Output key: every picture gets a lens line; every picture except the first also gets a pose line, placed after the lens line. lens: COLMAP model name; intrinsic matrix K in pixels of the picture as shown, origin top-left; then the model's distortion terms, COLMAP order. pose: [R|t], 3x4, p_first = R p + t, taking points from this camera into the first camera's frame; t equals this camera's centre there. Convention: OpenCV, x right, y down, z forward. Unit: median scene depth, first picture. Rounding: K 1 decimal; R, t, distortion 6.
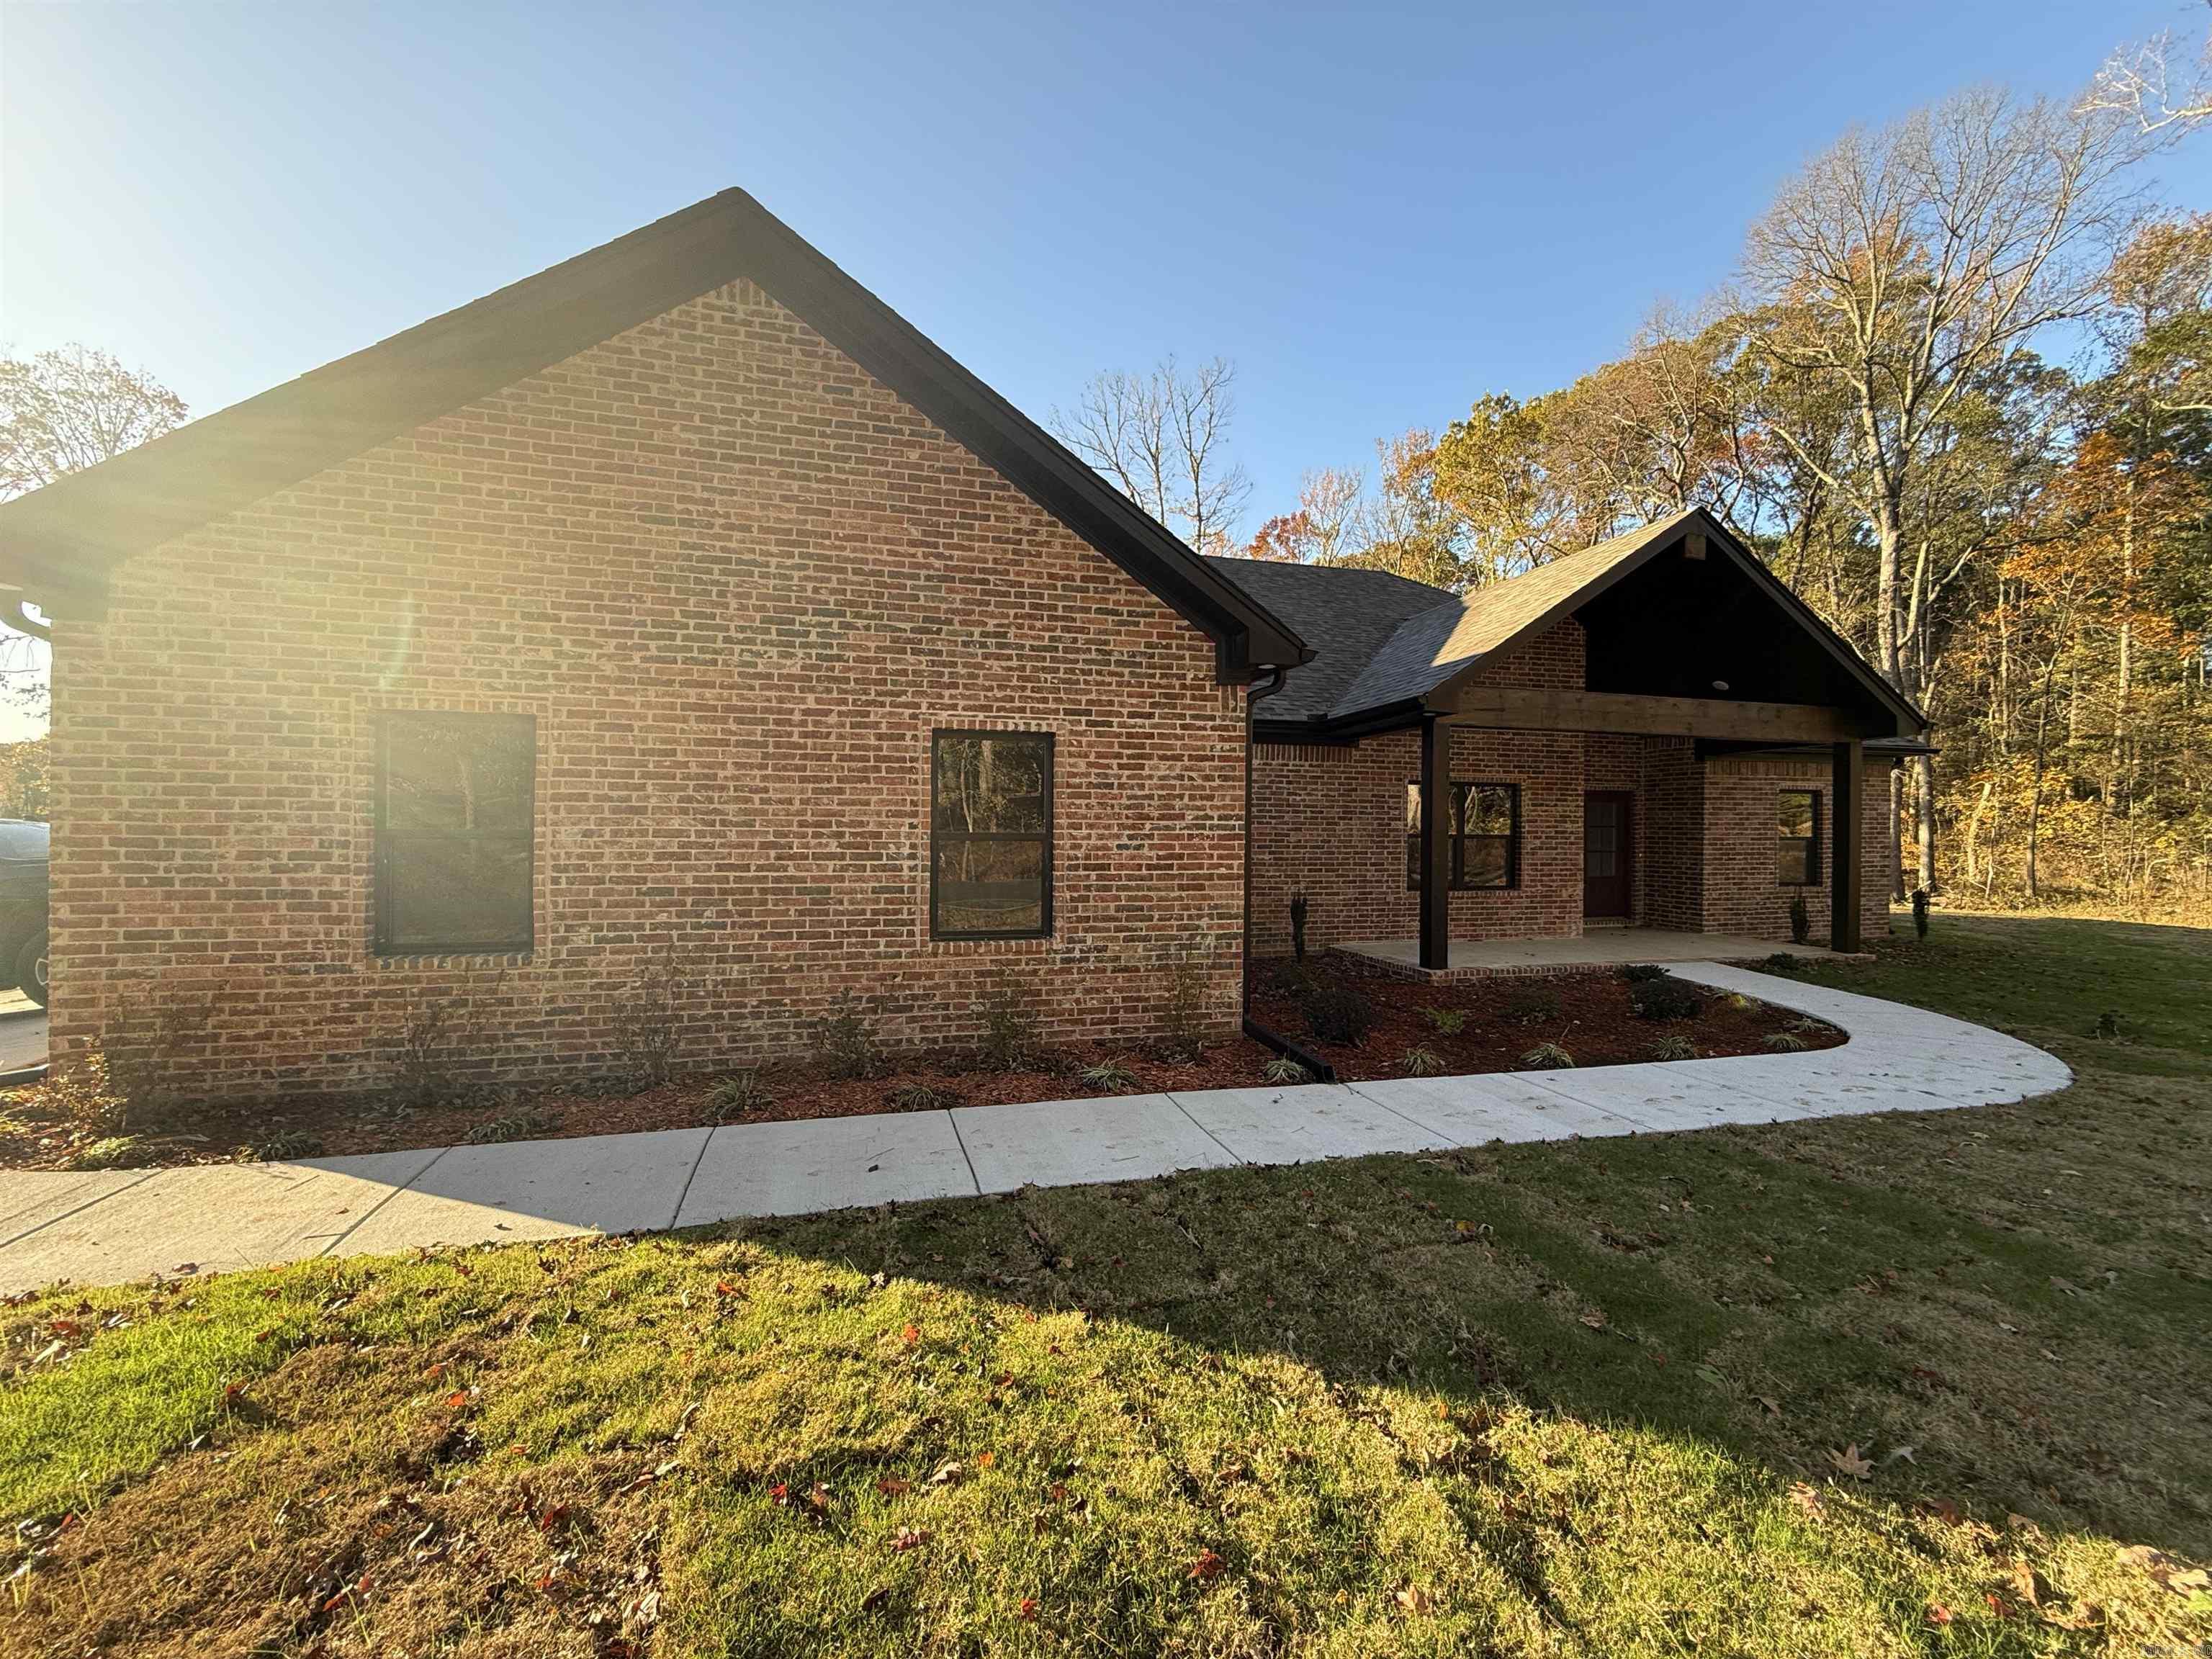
lens RADIAL K [[879.4, 0, 1105.1], [0, 879.4, 833.1], [0, 0, 1]] dist [-0.001201, 0.000113]
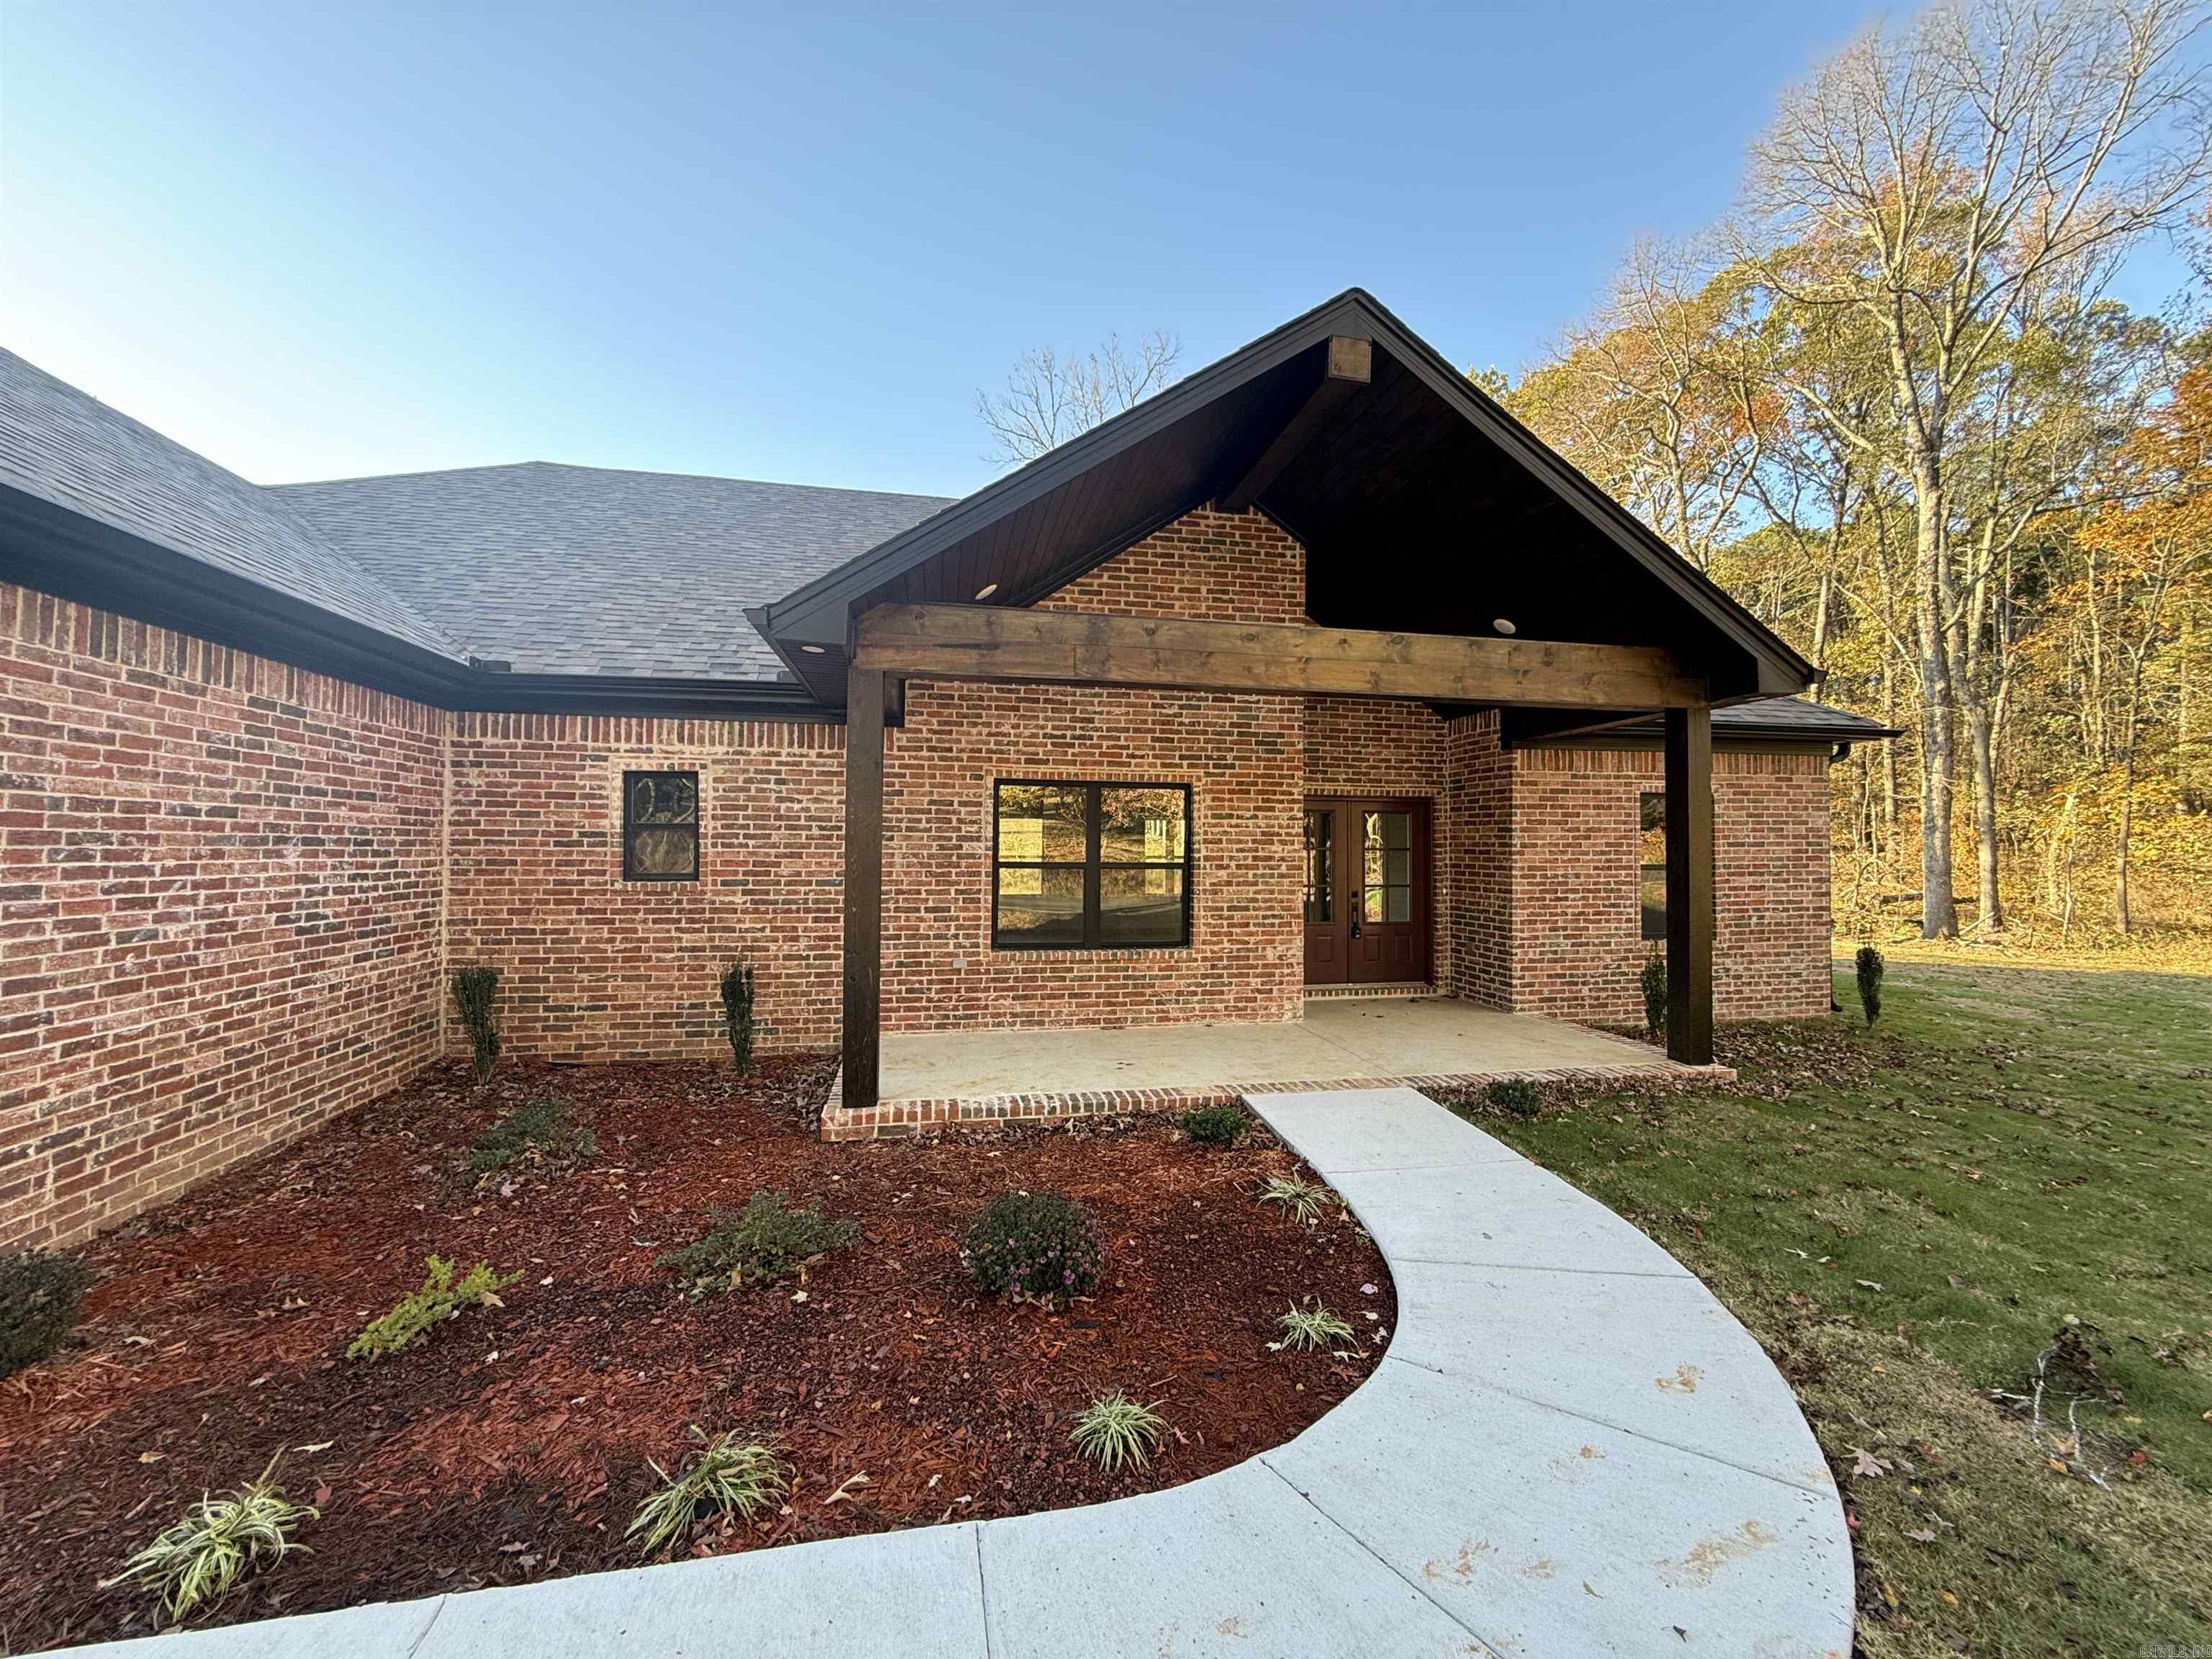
lens RADIAL K [[879.4, 0, 1103.5], [0, 879.4, 831.1], [0, 0, 1]] dist [-0.001201, 0.000113]
pose [[0.998118, -0.001395, -0.061311, 0.163022], [-0.000084, 0.999709, -0.024111, -0.002103], [0.061327, 0.024071, 0.997827, 0.128722]]
